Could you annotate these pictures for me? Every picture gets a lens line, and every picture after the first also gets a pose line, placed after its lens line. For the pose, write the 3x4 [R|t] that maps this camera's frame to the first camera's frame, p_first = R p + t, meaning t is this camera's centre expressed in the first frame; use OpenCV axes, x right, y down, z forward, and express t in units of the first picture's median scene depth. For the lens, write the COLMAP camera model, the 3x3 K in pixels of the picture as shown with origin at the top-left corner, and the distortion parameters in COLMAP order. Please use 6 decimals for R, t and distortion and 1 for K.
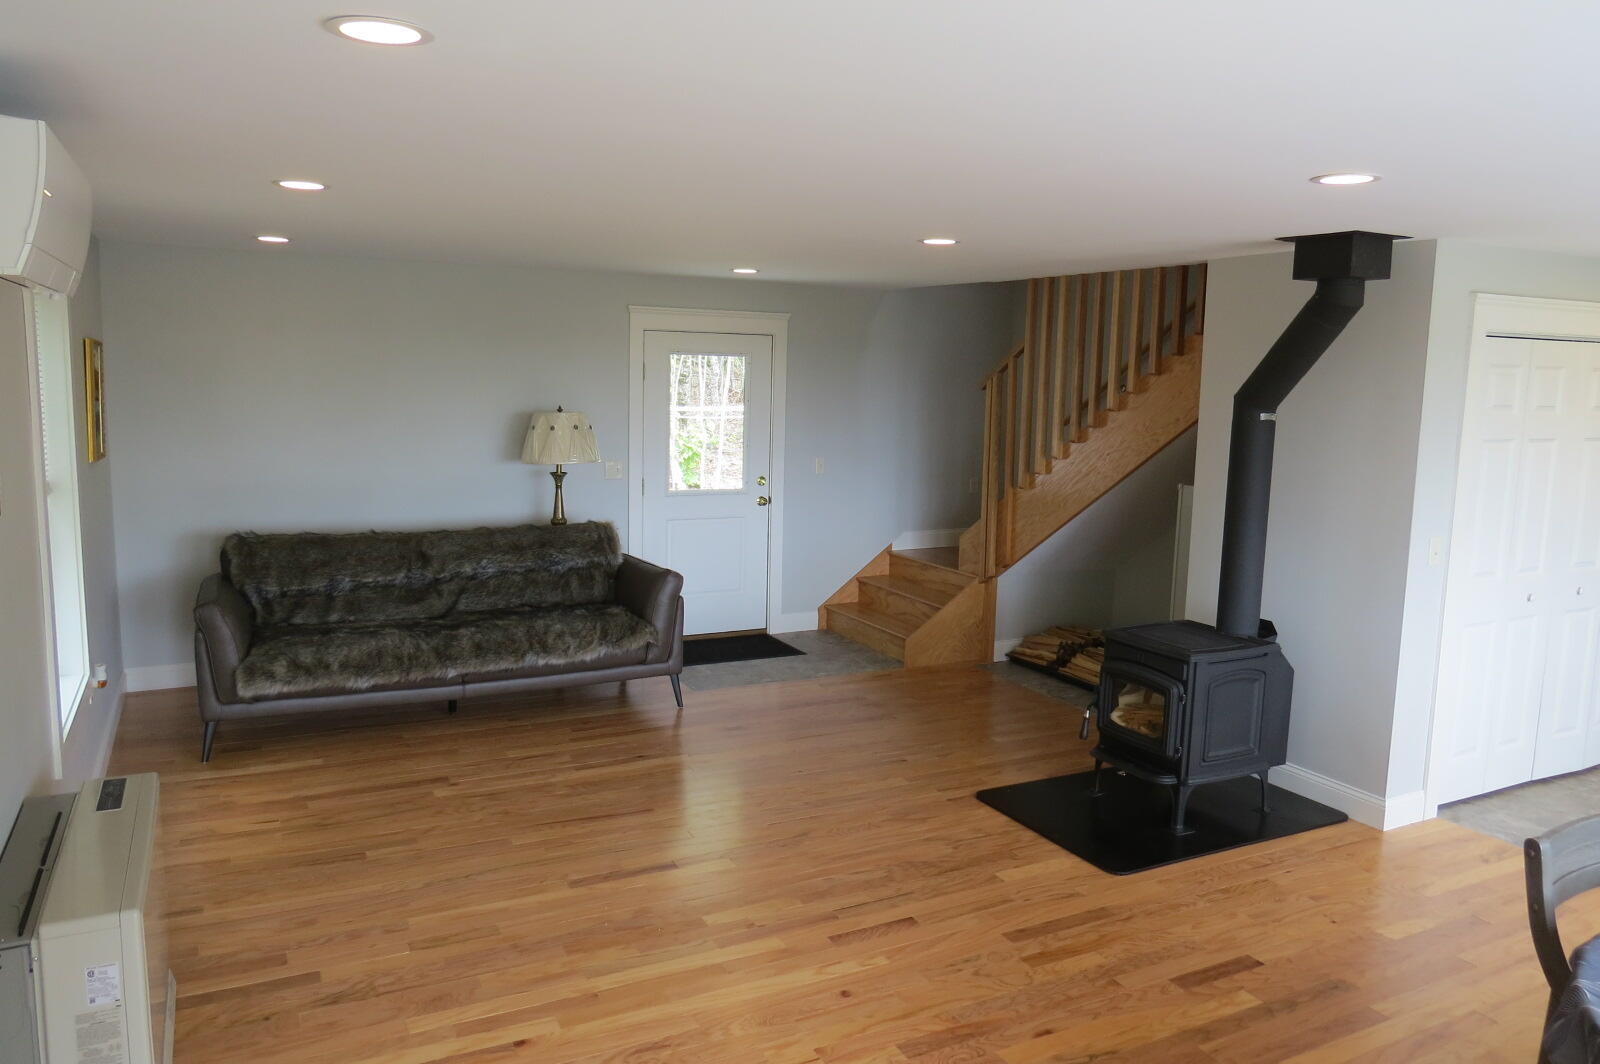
lens RADIAL K [[1123.0, 0, 800.0], [0, 1123.0, 532.0], [0, 0, 1]] dist [-0.034214, 0.001677]
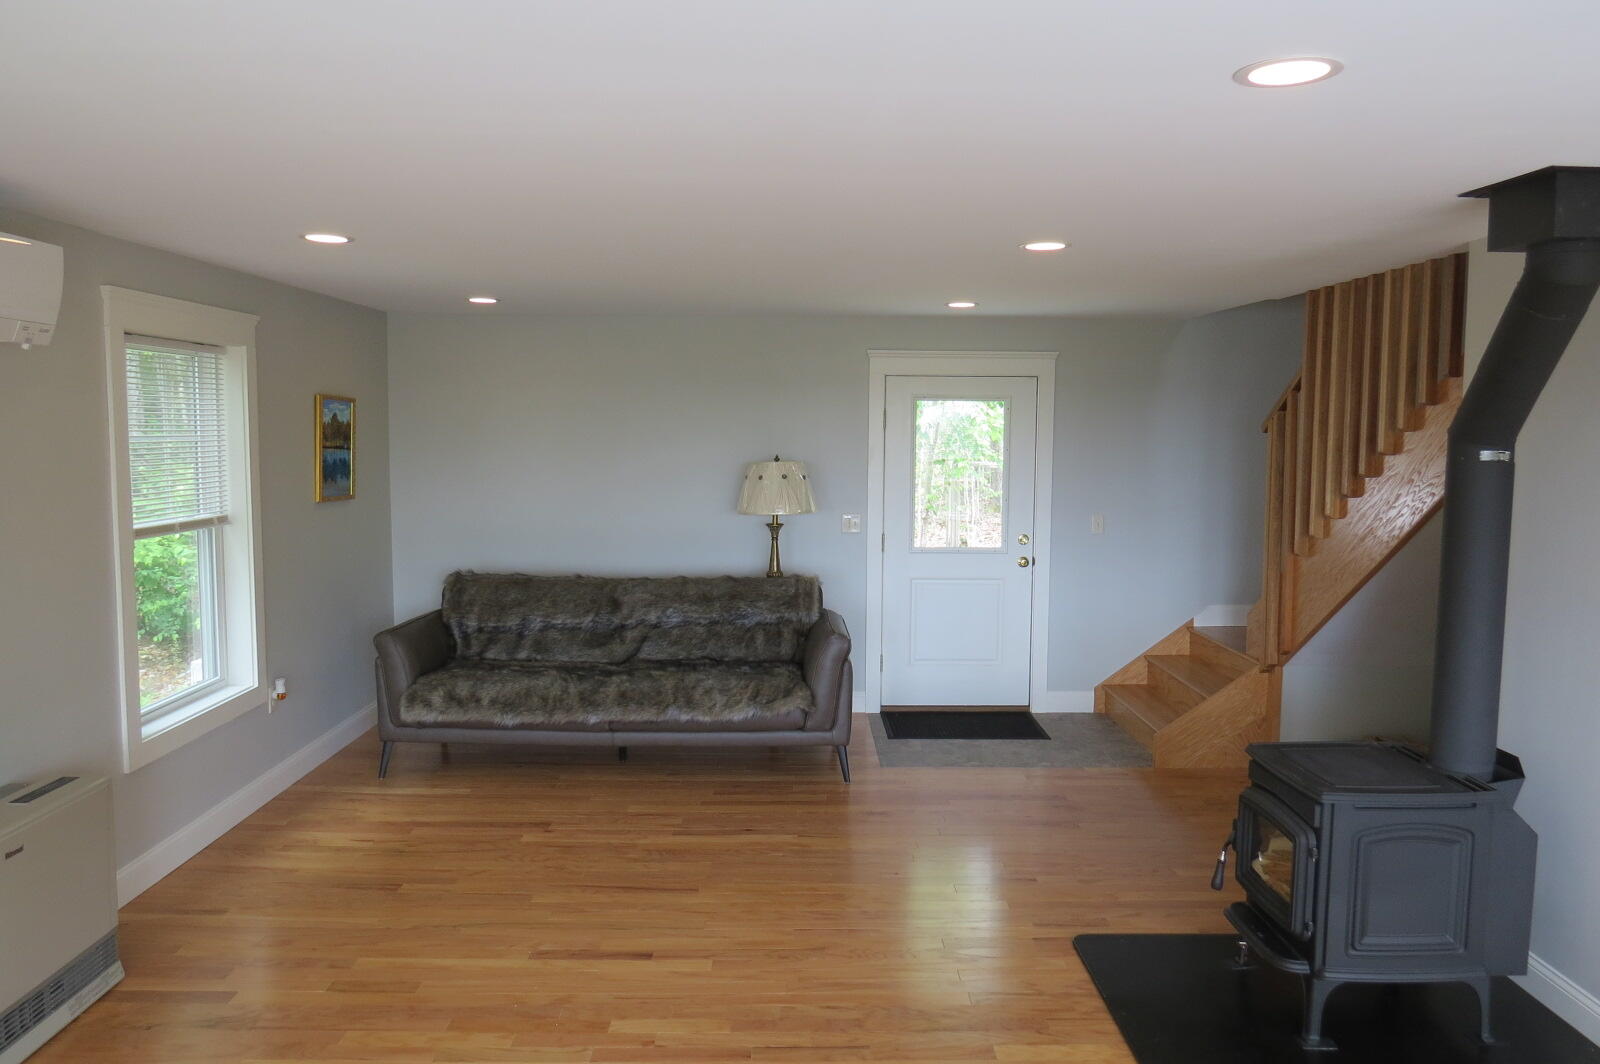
lens RADIAL K [[1123.0, 0, 800.0], [0, 1123.0, 532.0], [0, 0, 1]] dist [-0.034214, 0.001677]
pose [[0.894302, 0.023527, -0.446845, 0.279863], [-0.048151, 0.997878, -0.043828, -0.005171], [0.444865, 0.060712, 0.893537, 0.169344]]
